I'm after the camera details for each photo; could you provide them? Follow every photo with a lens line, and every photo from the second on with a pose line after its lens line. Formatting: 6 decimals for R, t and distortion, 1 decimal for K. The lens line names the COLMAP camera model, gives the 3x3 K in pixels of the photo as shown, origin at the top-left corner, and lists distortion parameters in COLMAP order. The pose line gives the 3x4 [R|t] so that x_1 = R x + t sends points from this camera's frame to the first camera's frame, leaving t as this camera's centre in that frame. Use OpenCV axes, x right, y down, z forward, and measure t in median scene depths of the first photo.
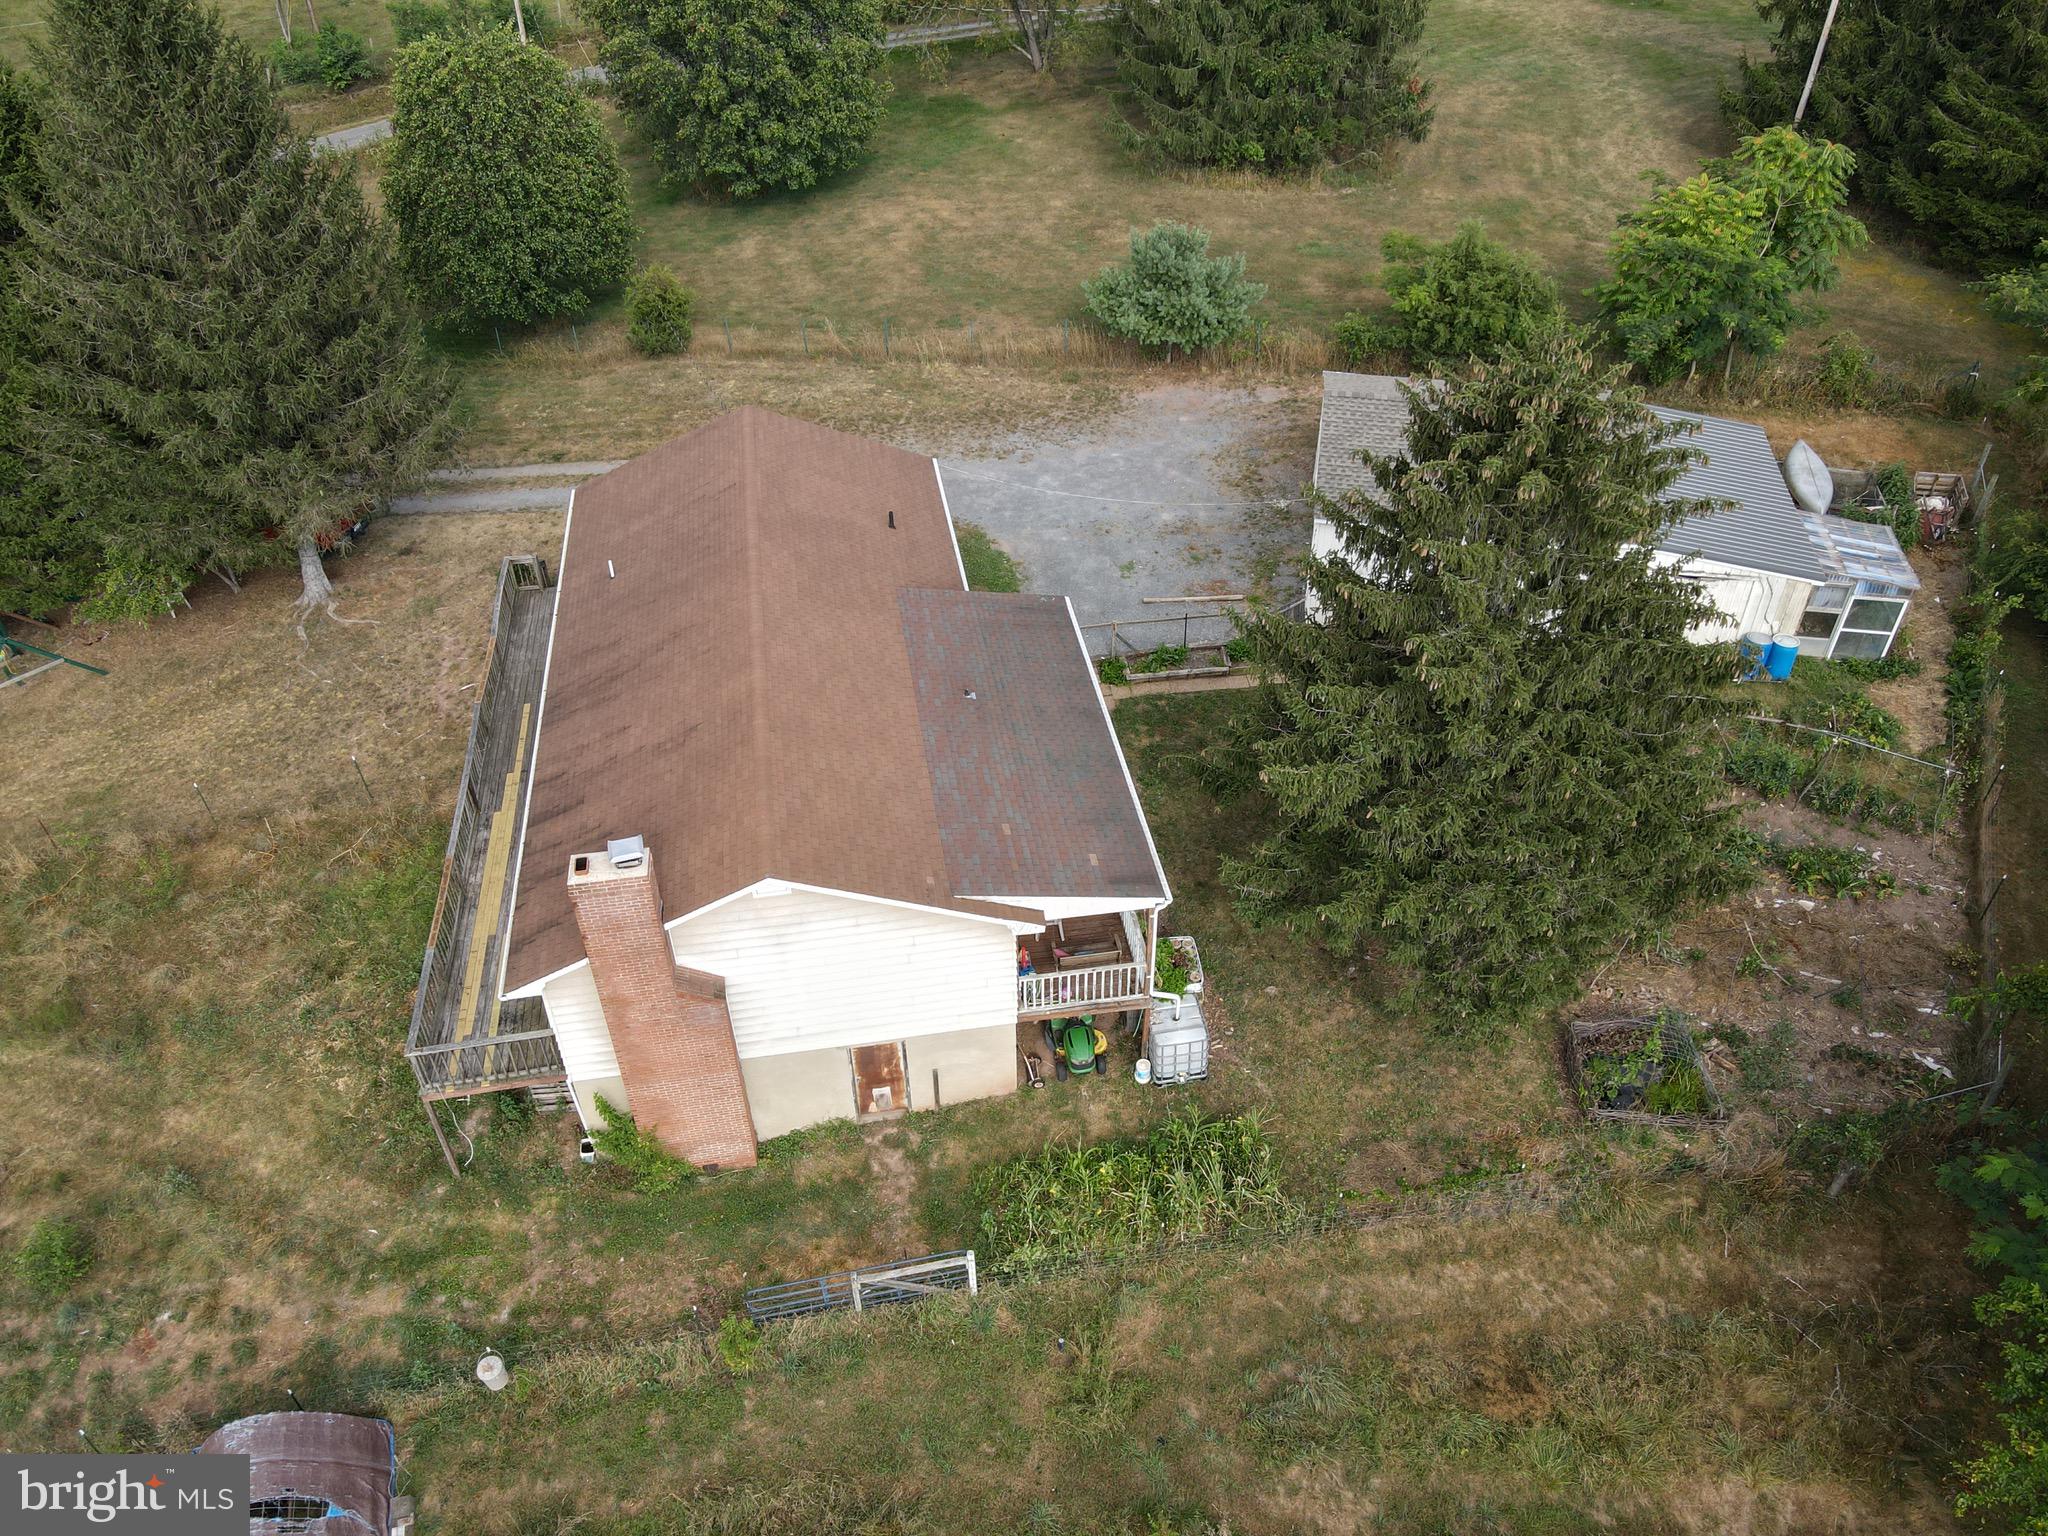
lens RADIAL K [[1507.8, 0, 1030.2], [0, 1507.8, 762.9], [0, 0, 1]] dist [0.004317, 0.018864]
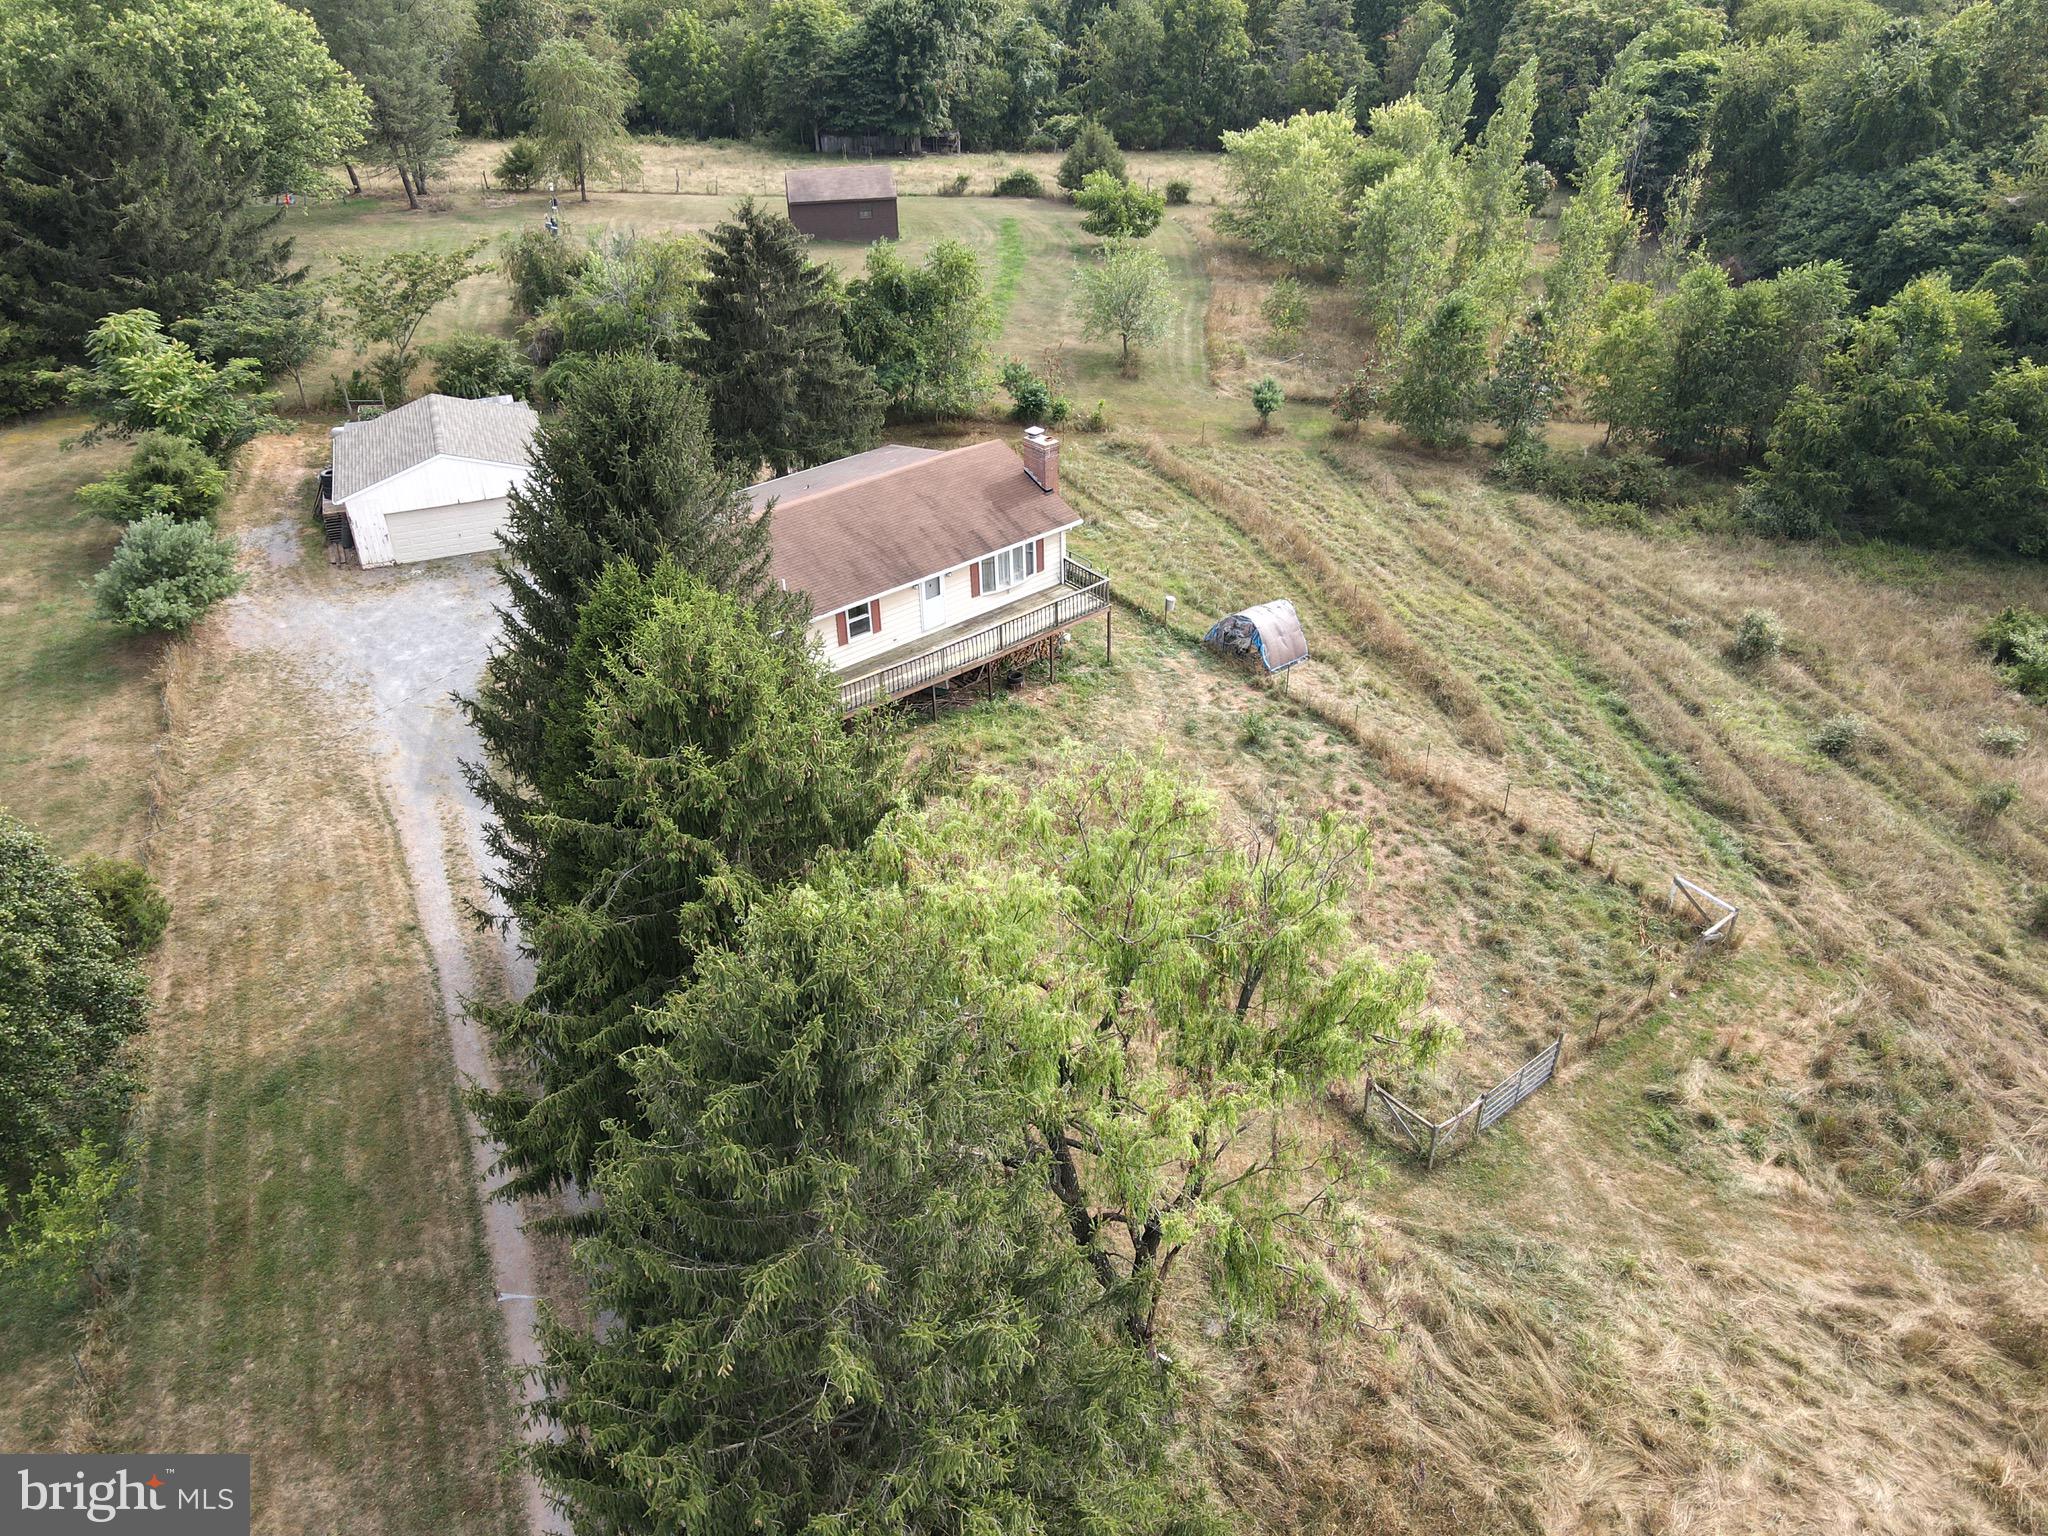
lens RADIAL K [[1507.8, 0, 1030.9], [0, 1507.8, 767.3], [0, 0, 1]] dist [0.004317, 0.018864]
pose [[-0.518984, -0.436429, 0.734973, -1.511416], [0.557781, 0.478634, 0.678079, -0.877699], [-0.647716, 0.761866, -0.004971, 0.958151]]
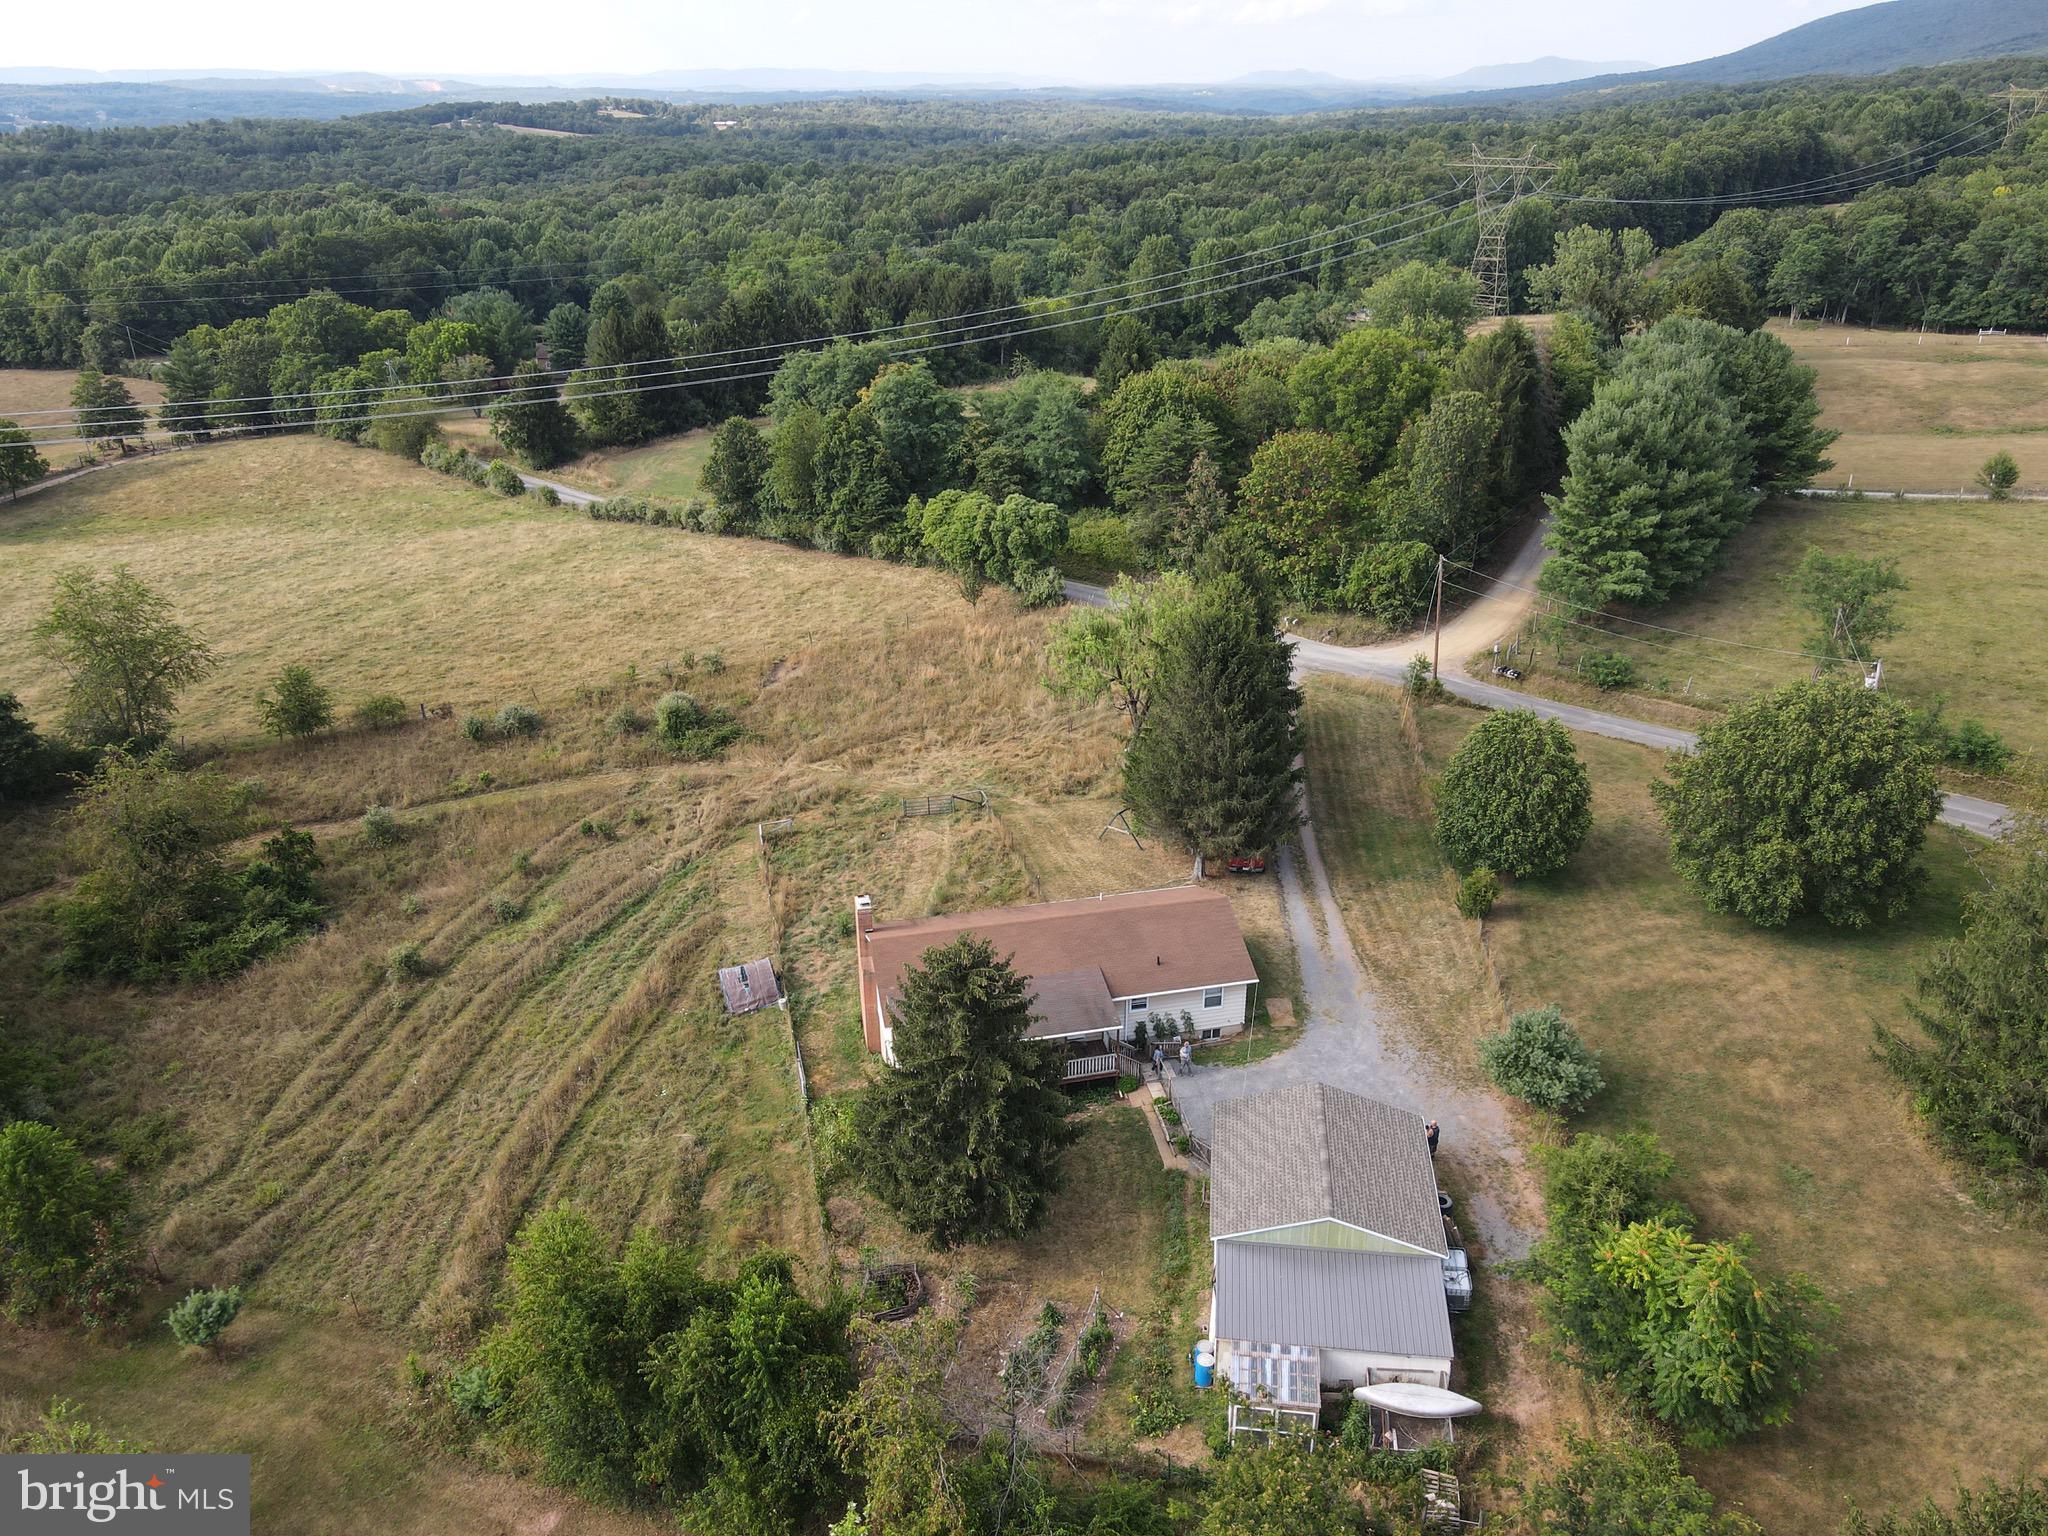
lens RADIAL K [[1507.8, 0, 1028.0], [0, 1507.8, 775.1], [0, 0, 1]] dist [0.004317, 0.018864]
pose [[0.057226, 0.429587, -0.901211, 1.607715], [-0.623204, 0.720591, 0.303916, -0.845150], [0.779963, 0.544246, 0.308957, 0.121504]]
